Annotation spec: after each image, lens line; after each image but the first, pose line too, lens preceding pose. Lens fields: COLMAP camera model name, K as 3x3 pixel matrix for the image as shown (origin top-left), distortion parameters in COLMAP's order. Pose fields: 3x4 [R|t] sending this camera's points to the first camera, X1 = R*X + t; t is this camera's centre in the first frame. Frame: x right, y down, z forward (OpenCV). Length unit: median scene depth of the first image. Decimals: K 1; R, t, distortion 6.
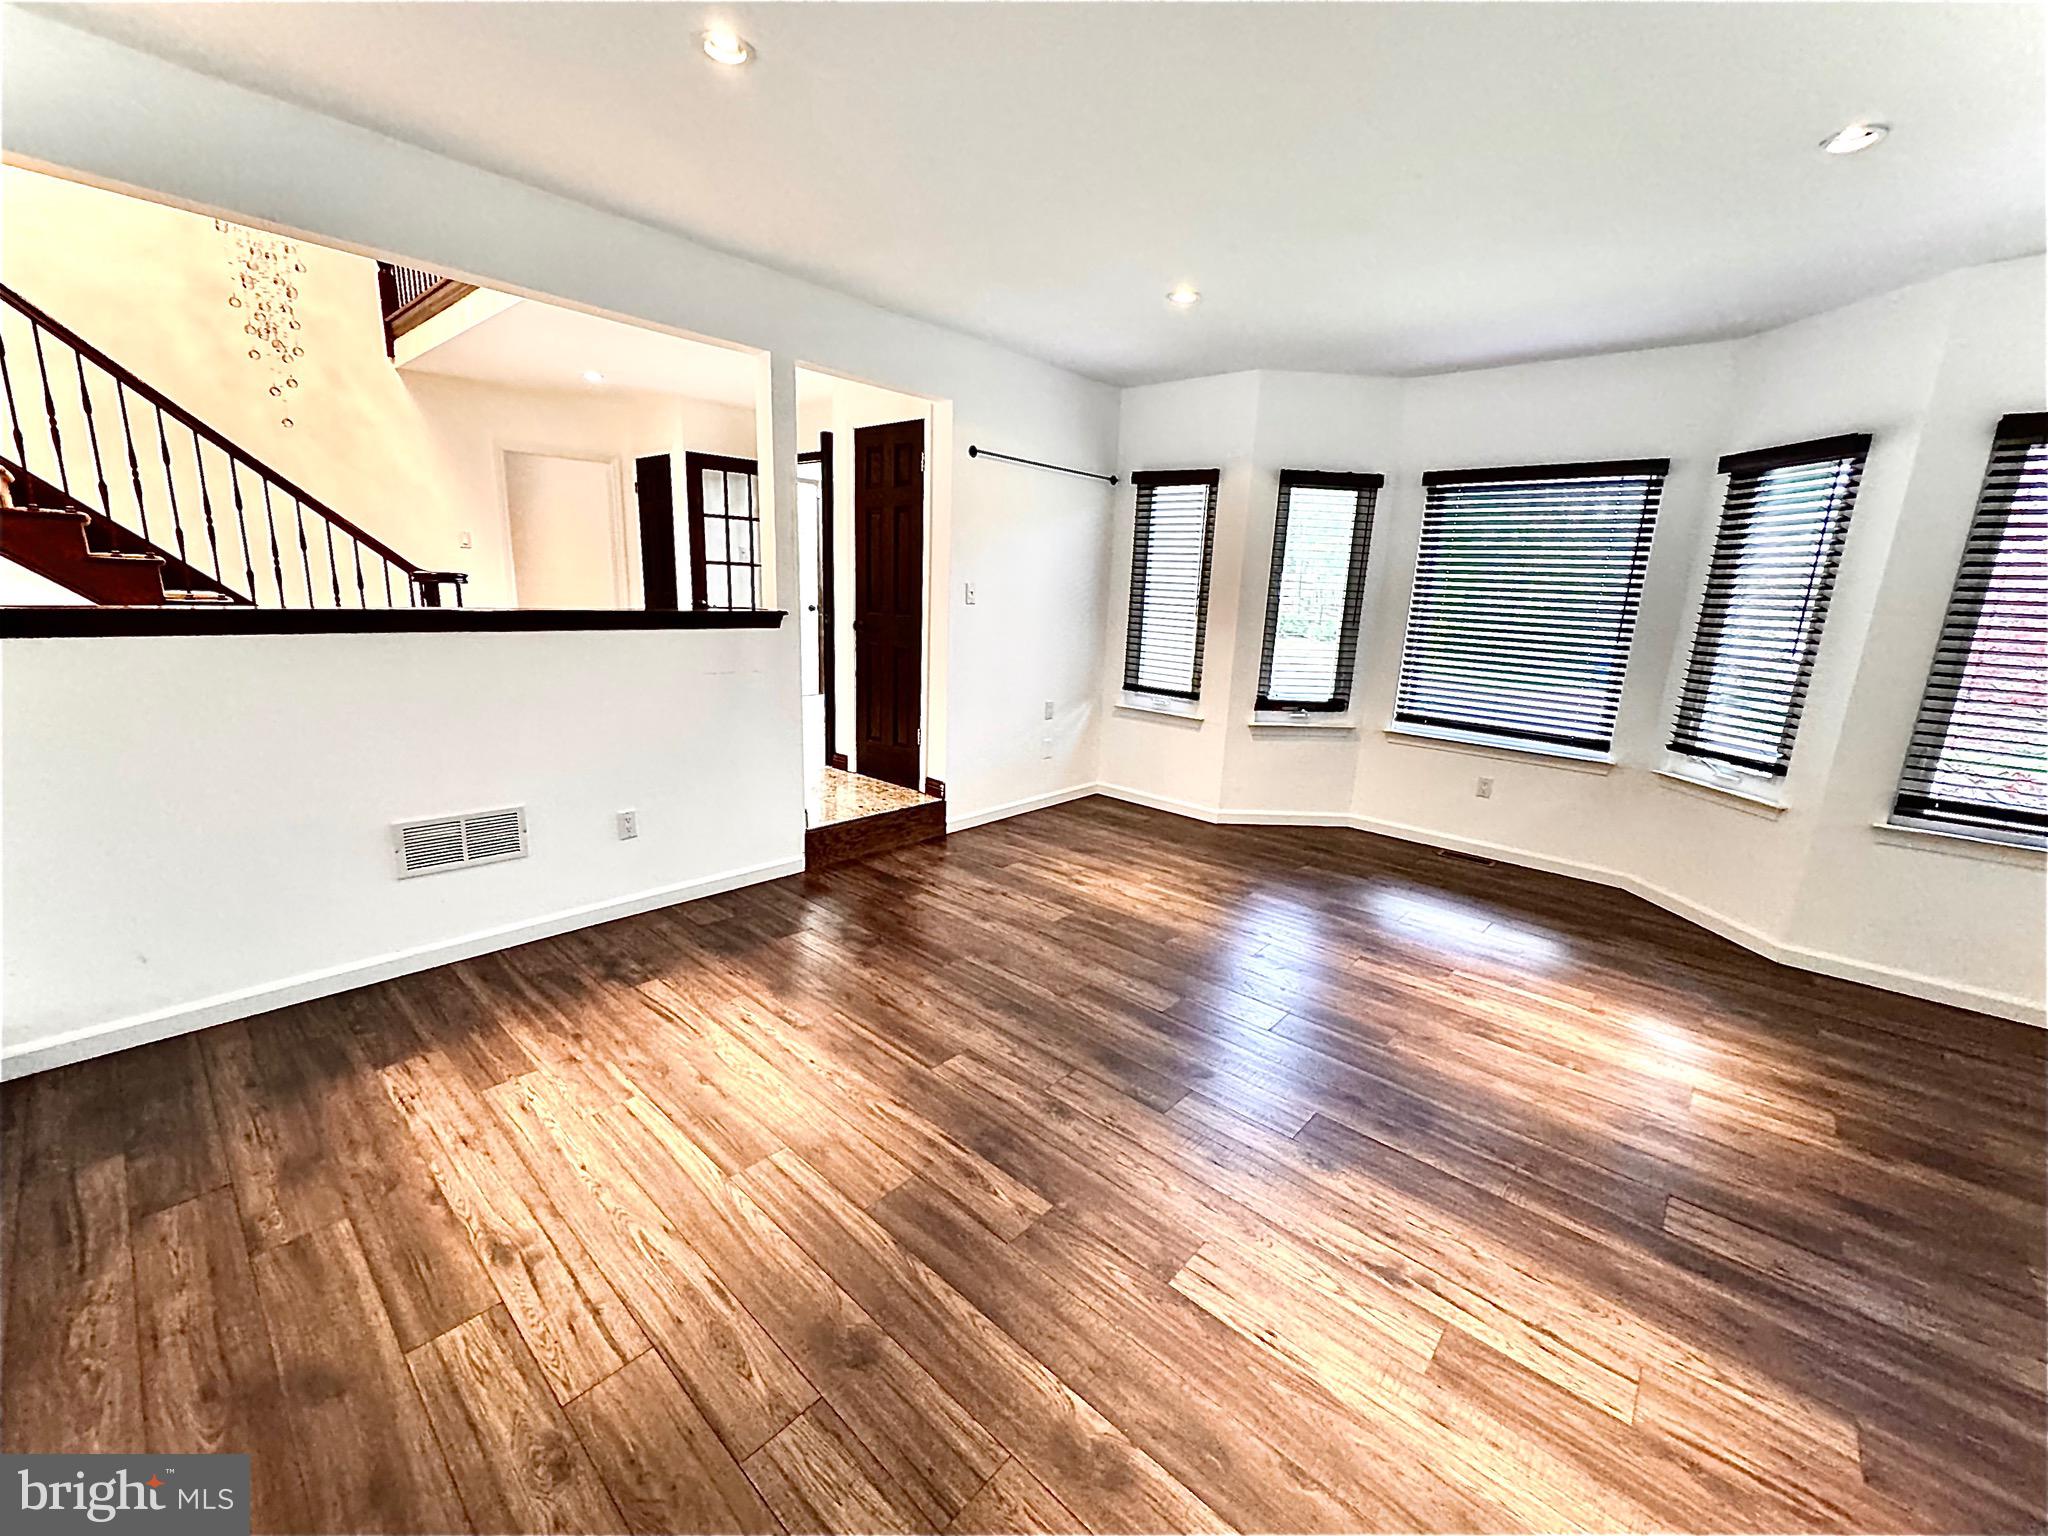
lens RADIAL K [[820.6, 0, 1024.0], [0, 820.6, 768.0], [0, 0, 1]] dist [-0.003078, 0.000236]
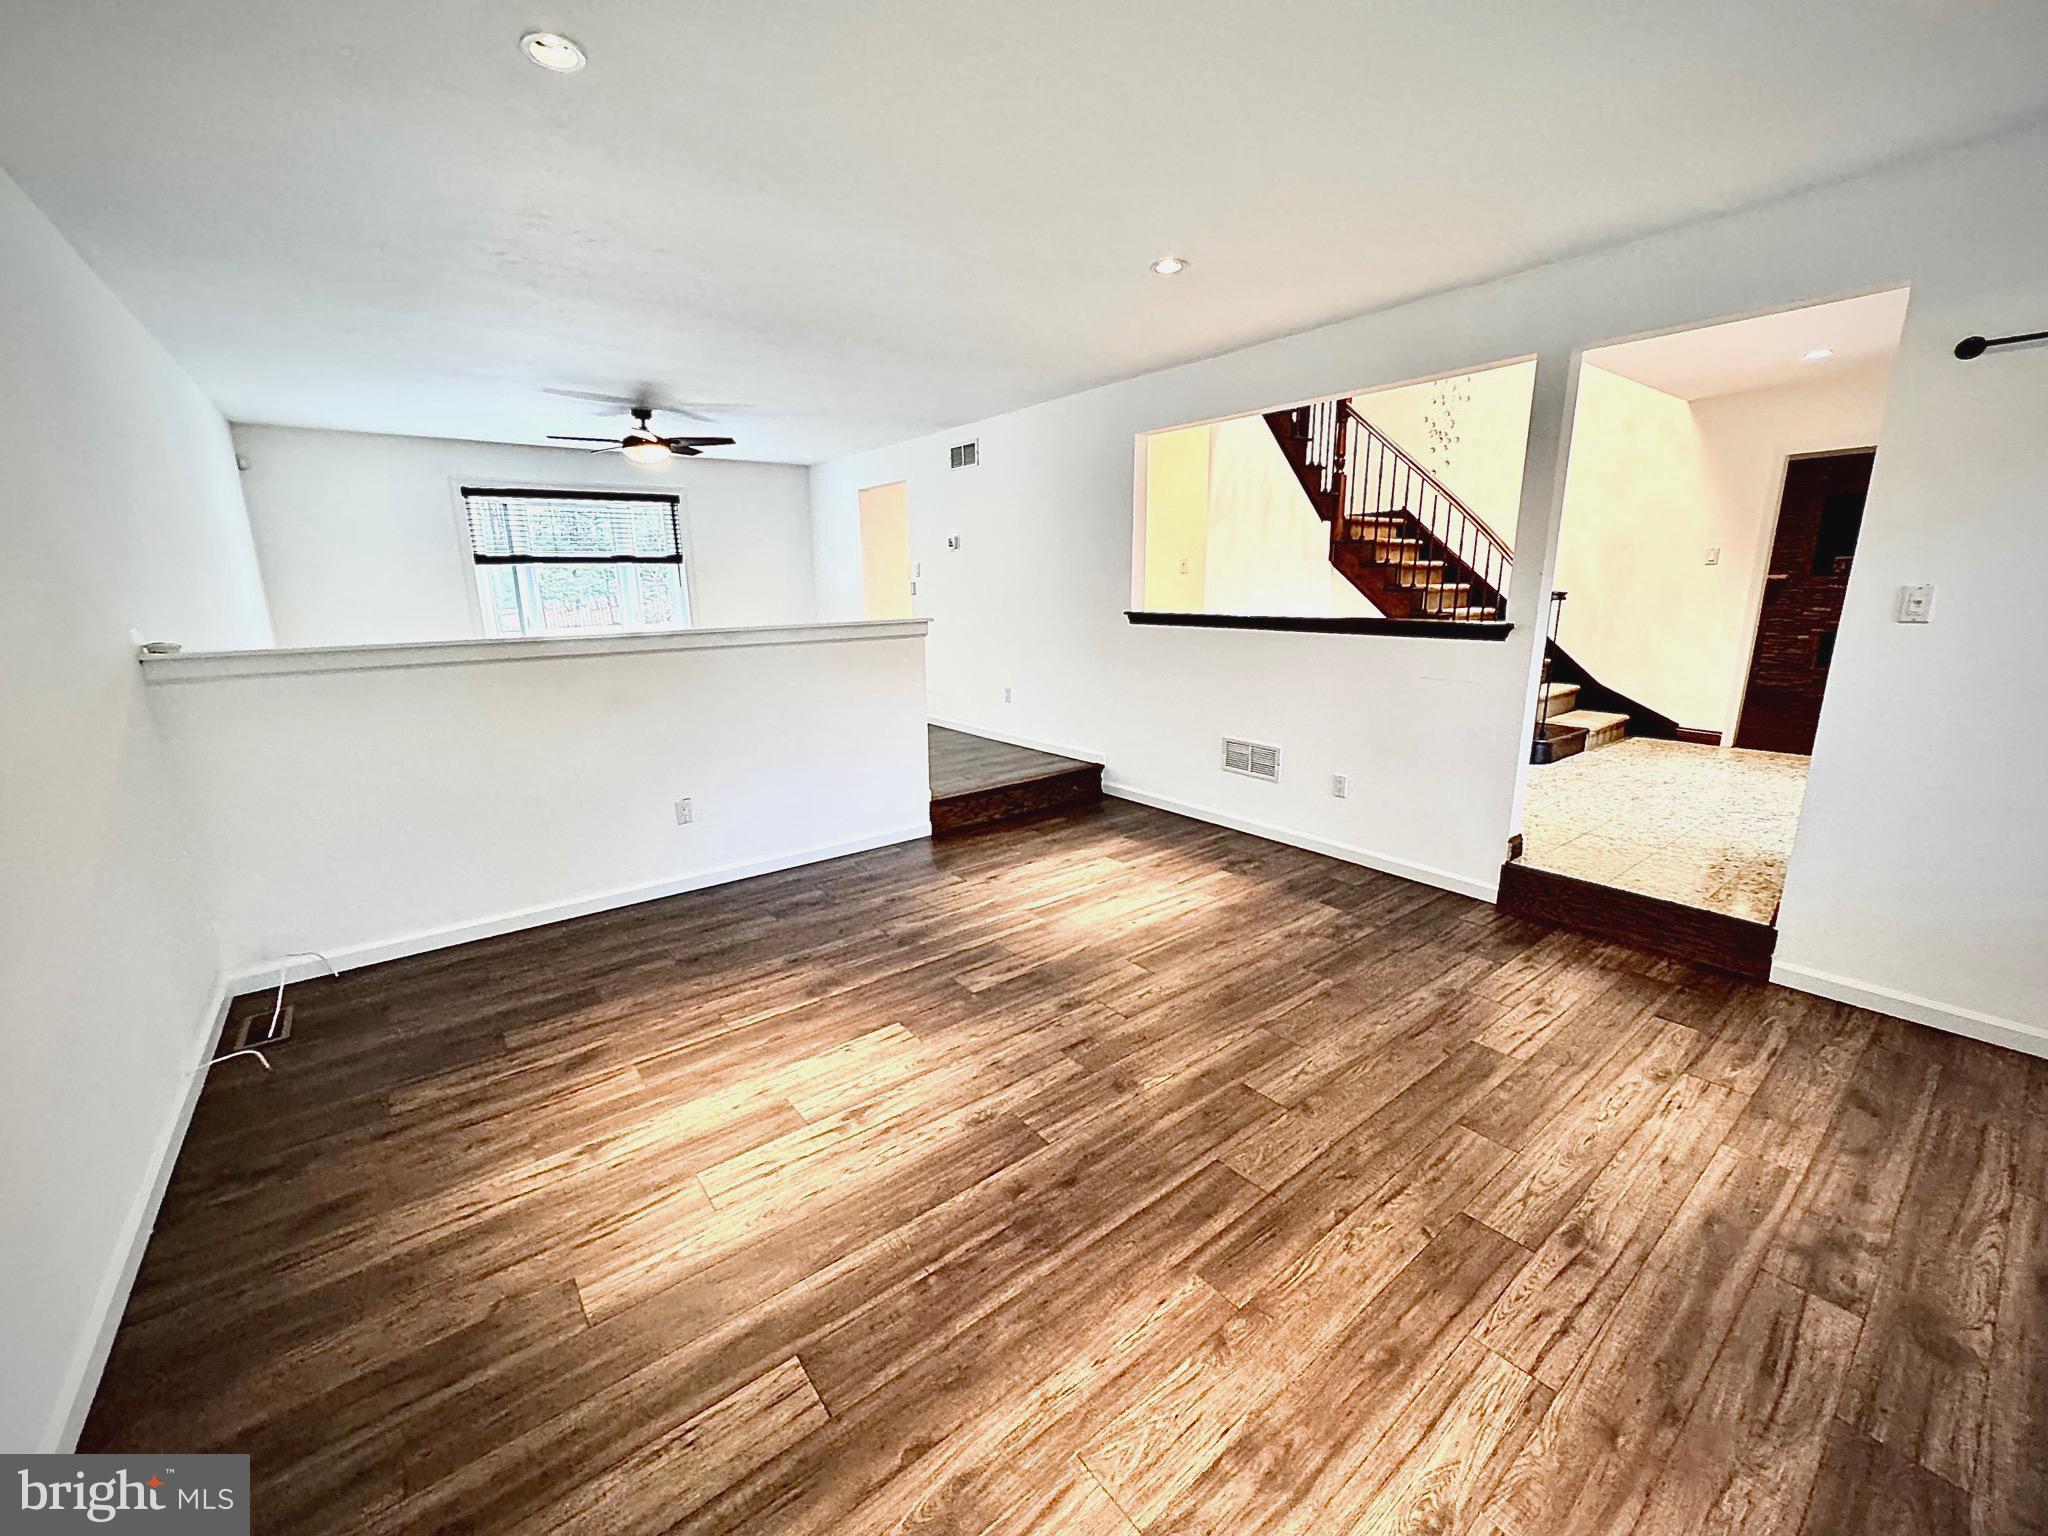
lens RADIAL K [[820.6, 0, 1024.0], [0, 820.6, 768.0], [0, 0, 1]] dist [-0.003078, 0.000236]
pose [[-0.184695, 0.183202, -0.965570, 1.087598], [-0.207509, 0.953053, 0.220520, -0.177368], [0.960639, 0.241094, -0.138008, 0.906995]]
